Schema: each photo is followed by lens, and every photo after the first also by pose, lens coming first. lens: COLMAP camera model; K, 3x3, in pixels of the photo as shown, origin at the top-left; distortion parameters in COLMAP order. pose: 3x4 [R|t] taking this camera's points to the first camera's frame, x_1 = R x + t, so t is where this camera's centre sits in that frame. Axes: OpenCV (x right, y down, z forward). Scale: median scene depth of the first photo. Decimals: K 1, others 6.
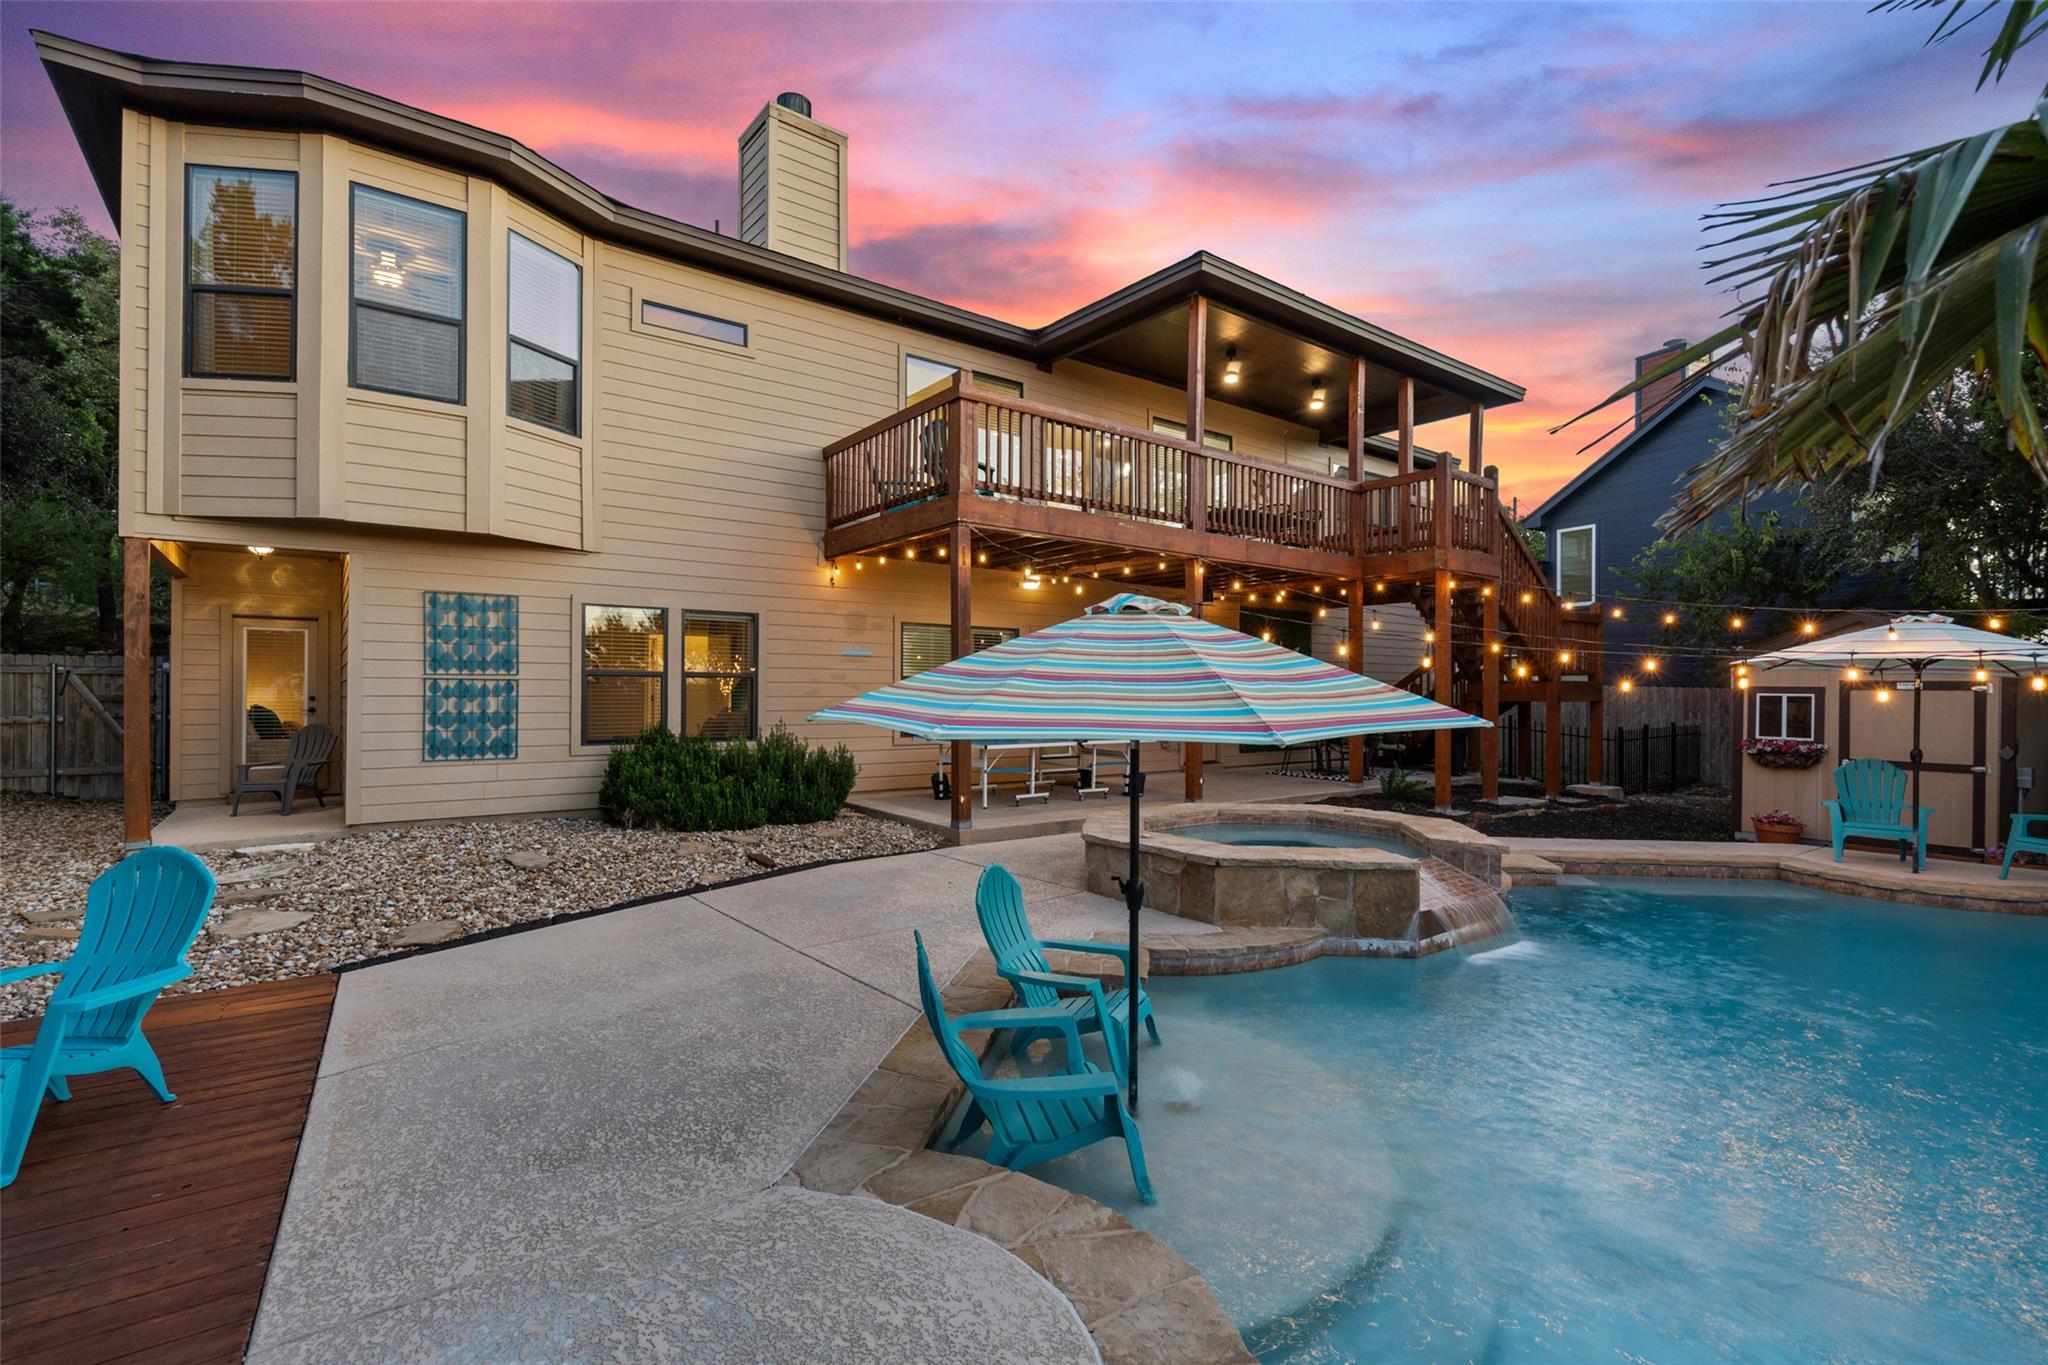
lens RADIAL K [[925.6, 0, 1034.1], [0, 925.6, 683.8], [0, 0, 1]] dist [-0.004887, 0.000275]
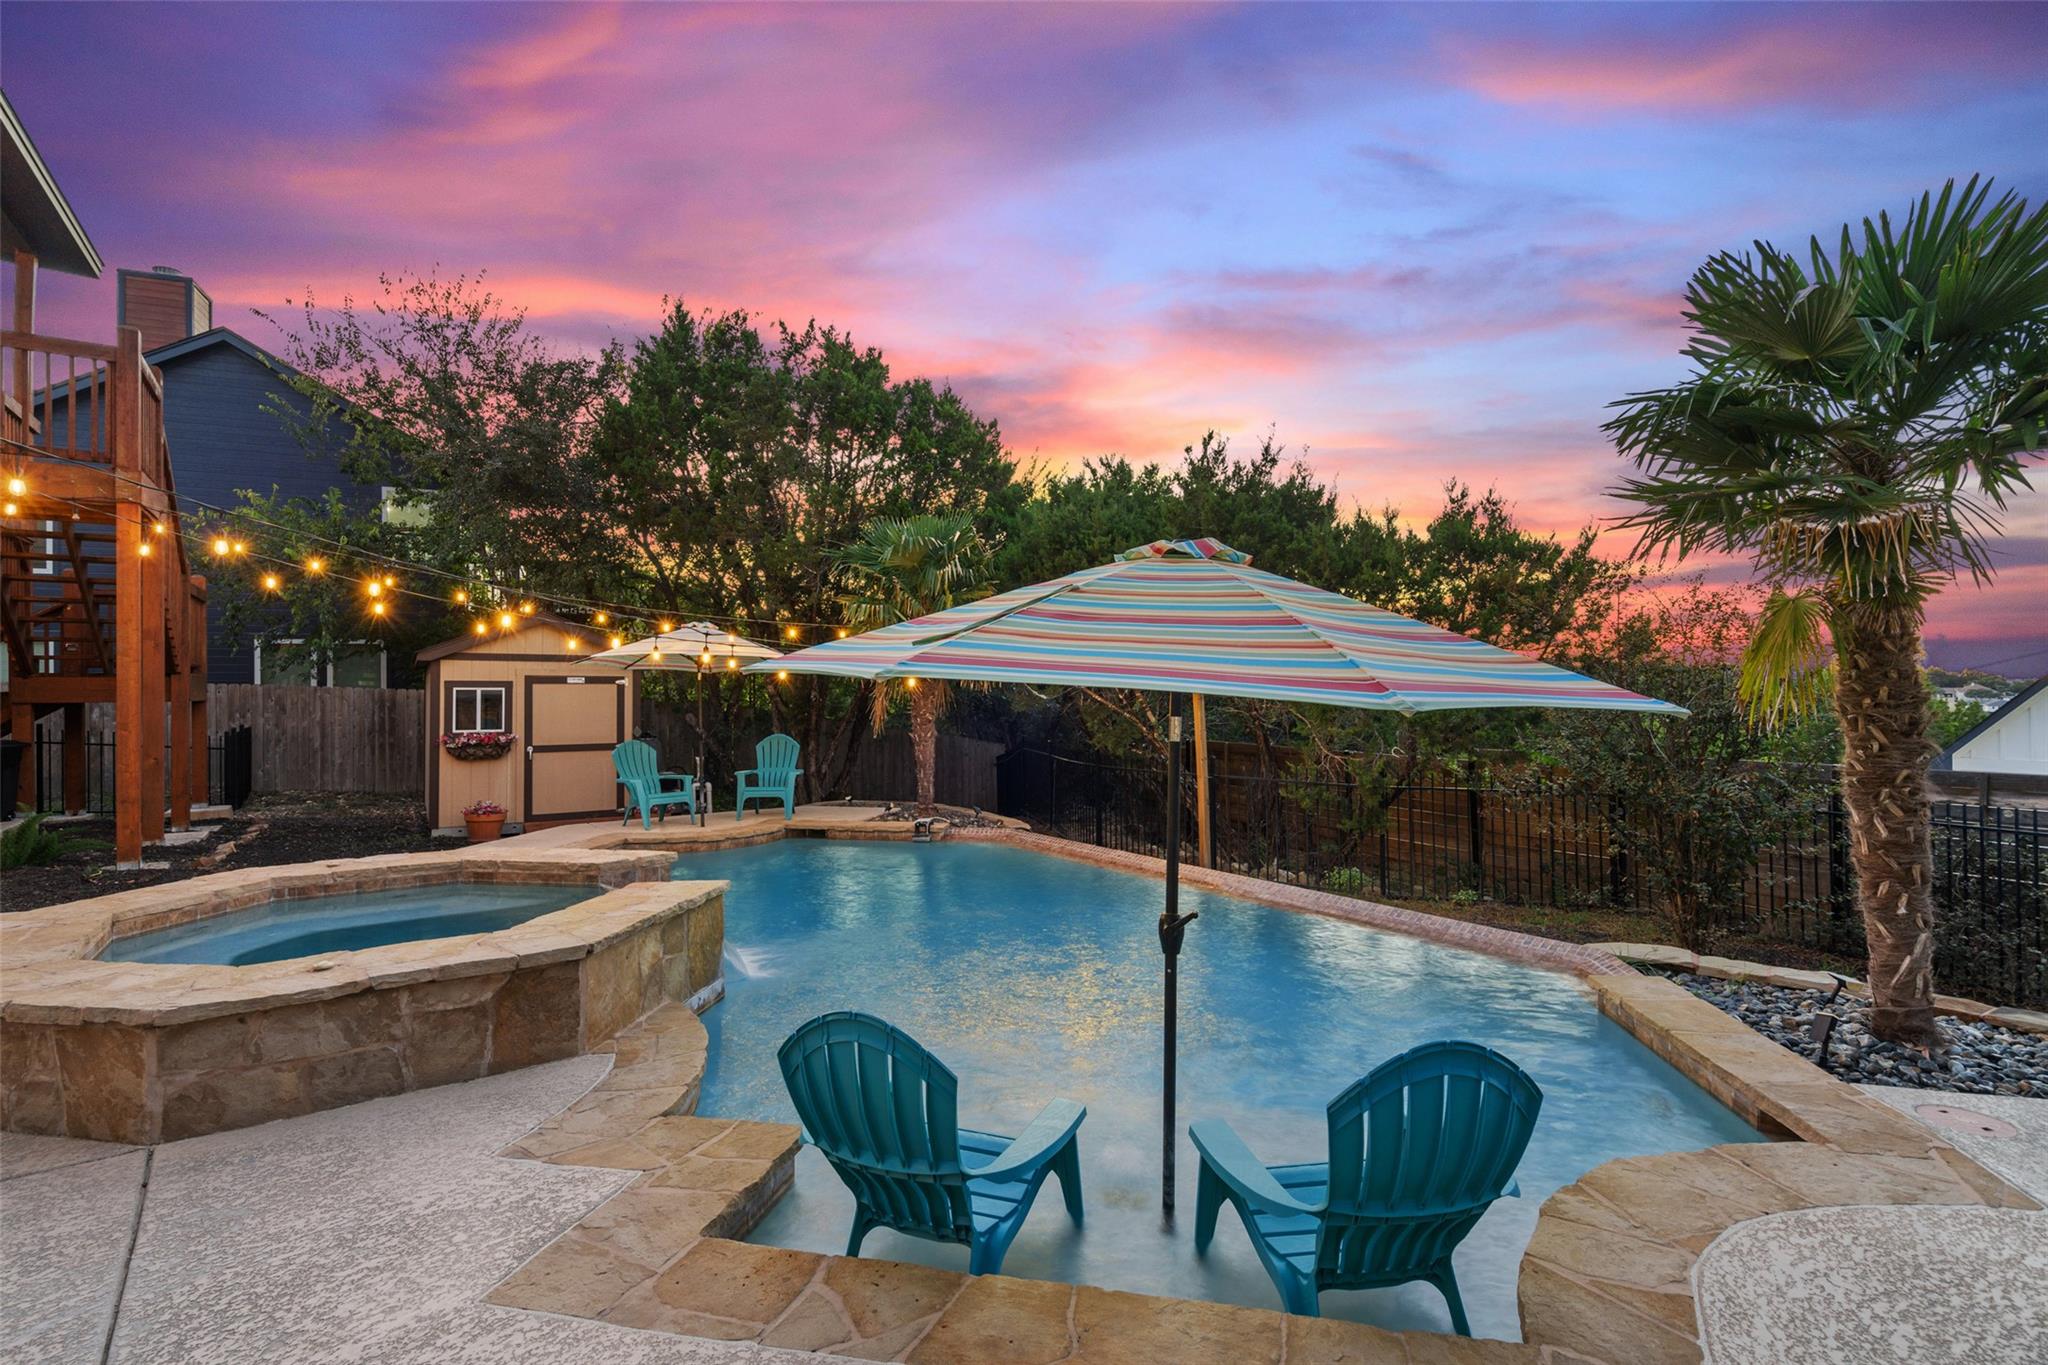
lens RADIAL K [[925.6, 0, 1029.3], [0, 925.6, 685.7], [0, 0, 1]] dist [-0.004887, 0.000275]
pose [[0.037527, -0.002056, 0.999294, -0.209444], [-0.000166, 0.999998, 0.002064, 0.006207], [-0.999296, -0.000244, 0.037526, 0.348626]]
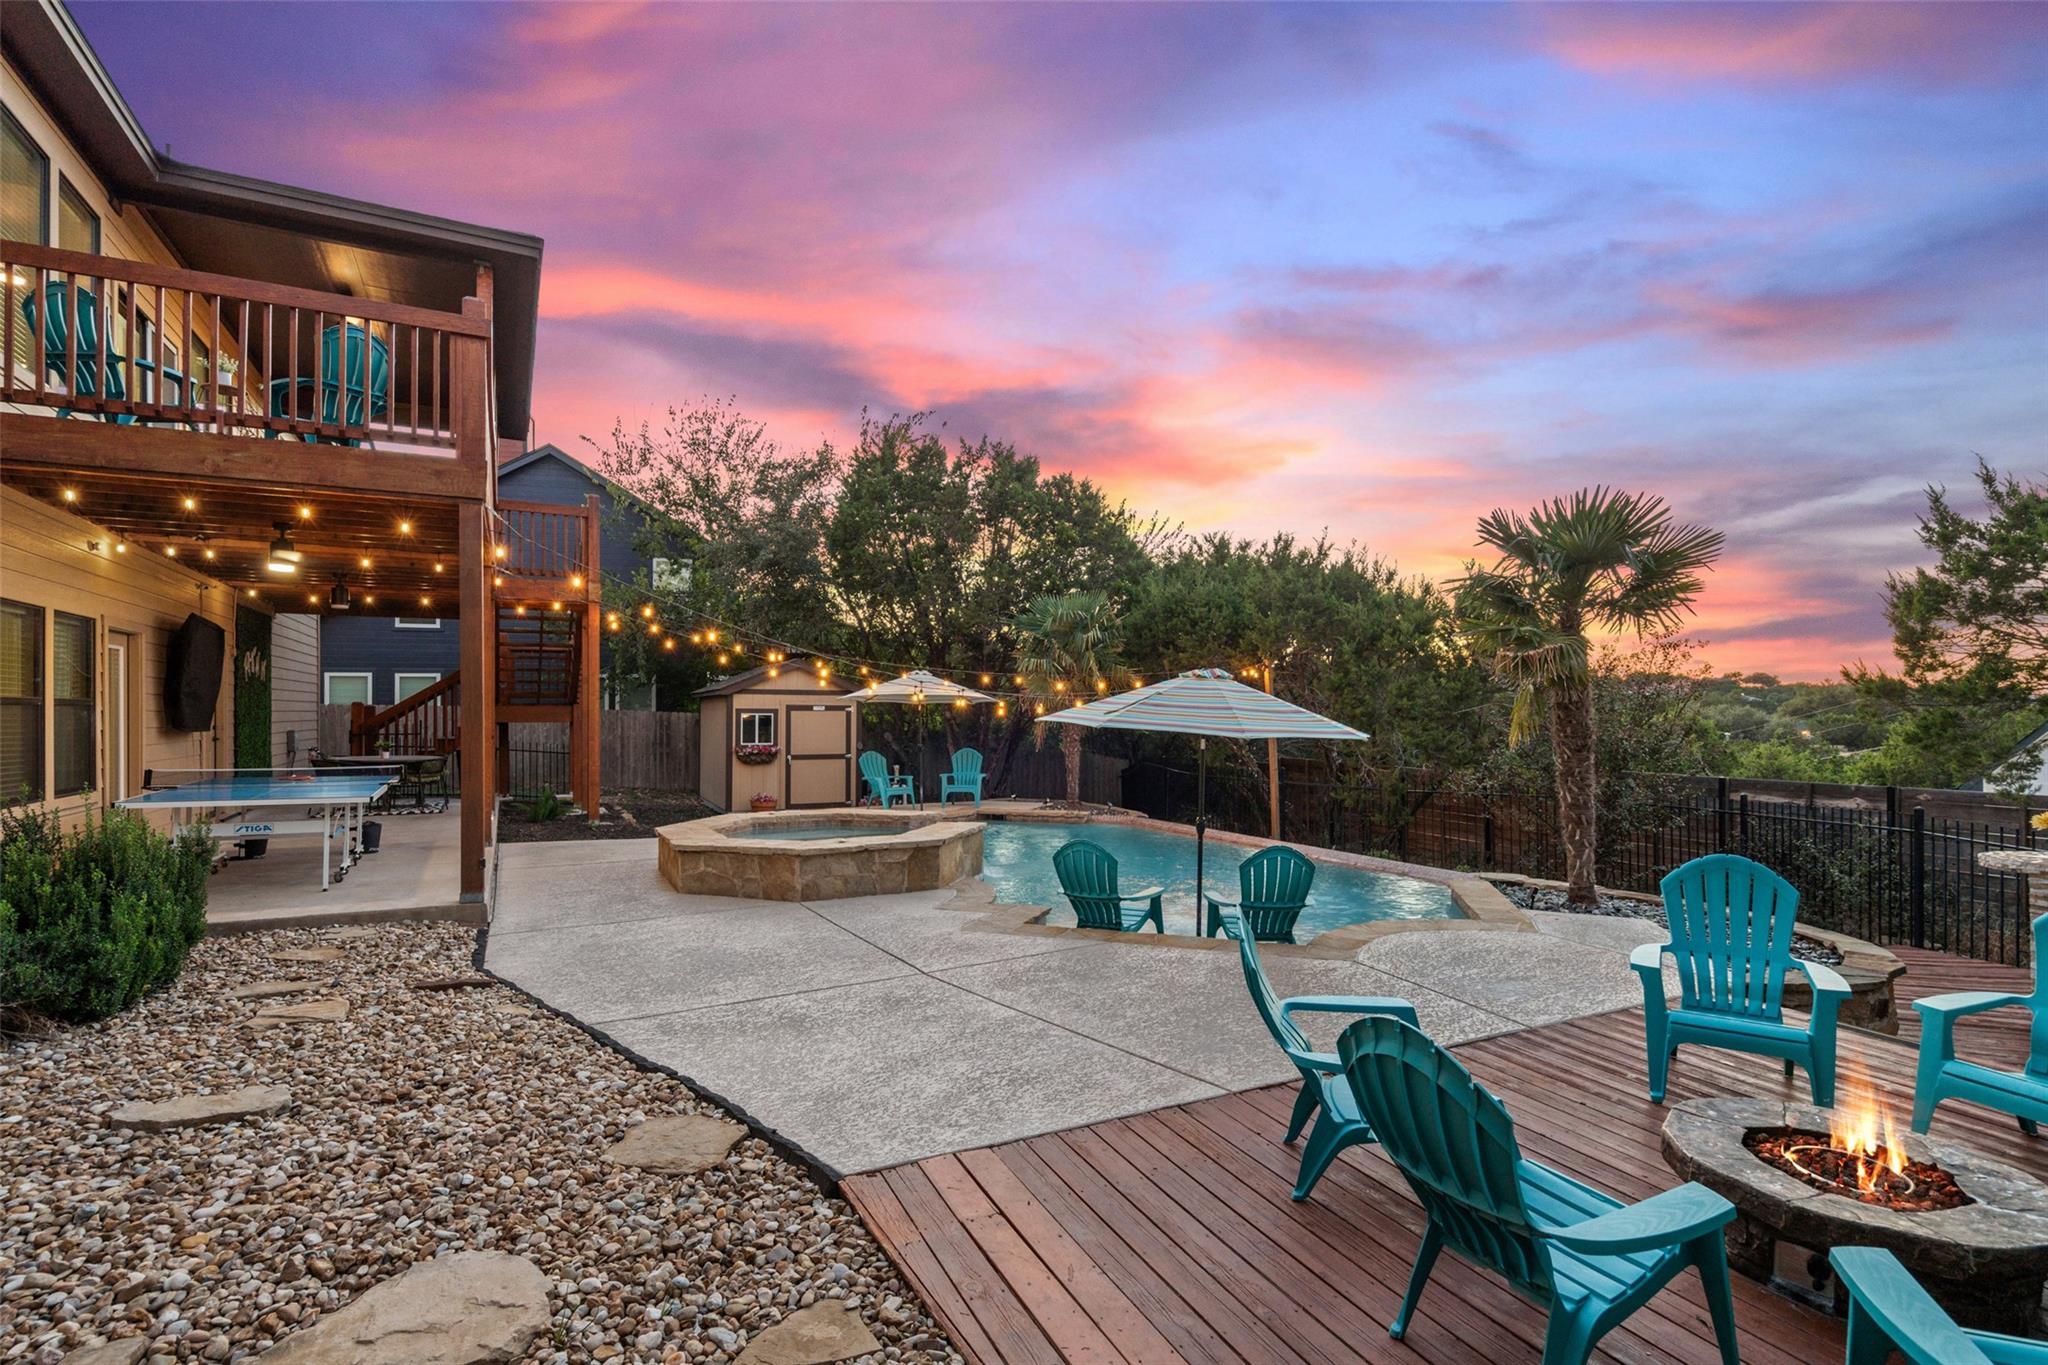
lens RADIAL K [[925.6, 0, 1026.4], [0, 925.6, 703.7], [0, 0, 1]] dist [-0.004887, 0.000275]
pose [[0.170665, 0.000102, 0.985329, -0.588272], [-0.004697, 0.999989, 0.000710, -0.008338], [-0.985318, -0.004749, 0.170664, 0.329672]]
